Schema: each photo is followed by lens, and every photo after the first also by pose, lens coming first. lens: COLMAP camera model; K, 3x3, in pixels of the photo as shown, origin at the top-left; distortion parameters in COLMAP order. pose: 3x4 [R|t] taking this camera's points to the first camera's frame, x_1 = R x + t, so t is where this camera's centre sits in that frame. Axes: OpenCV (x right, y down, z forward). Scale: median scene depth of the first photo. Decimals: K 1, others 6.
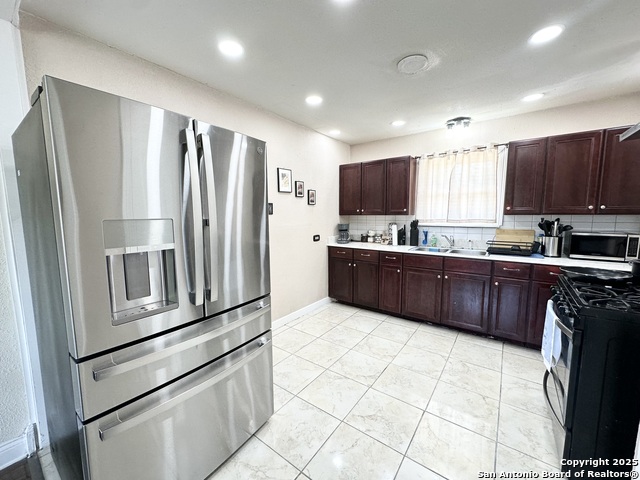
lens RADIAL K [[255.7, 0, 321.1], [0, 255.7, 240.2], [0, 0, 1]] dist [-0.002373, -0.000190]
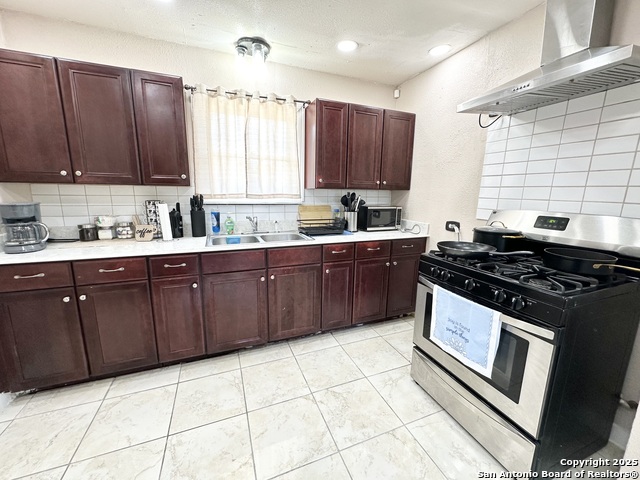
lens RADIAL K [[255.7, 0, 321.1], [0, 255.7, 240.2], [0, 0, 1]] dist [-0.002373, -0.000190]
pose [[0.527634, -0.140780, 0.837725, -0.006366], [0.071806, 0.990034, 0.121149, -0.025623], [-0.846431, -0.003769, 0.532485, 0.449525]]
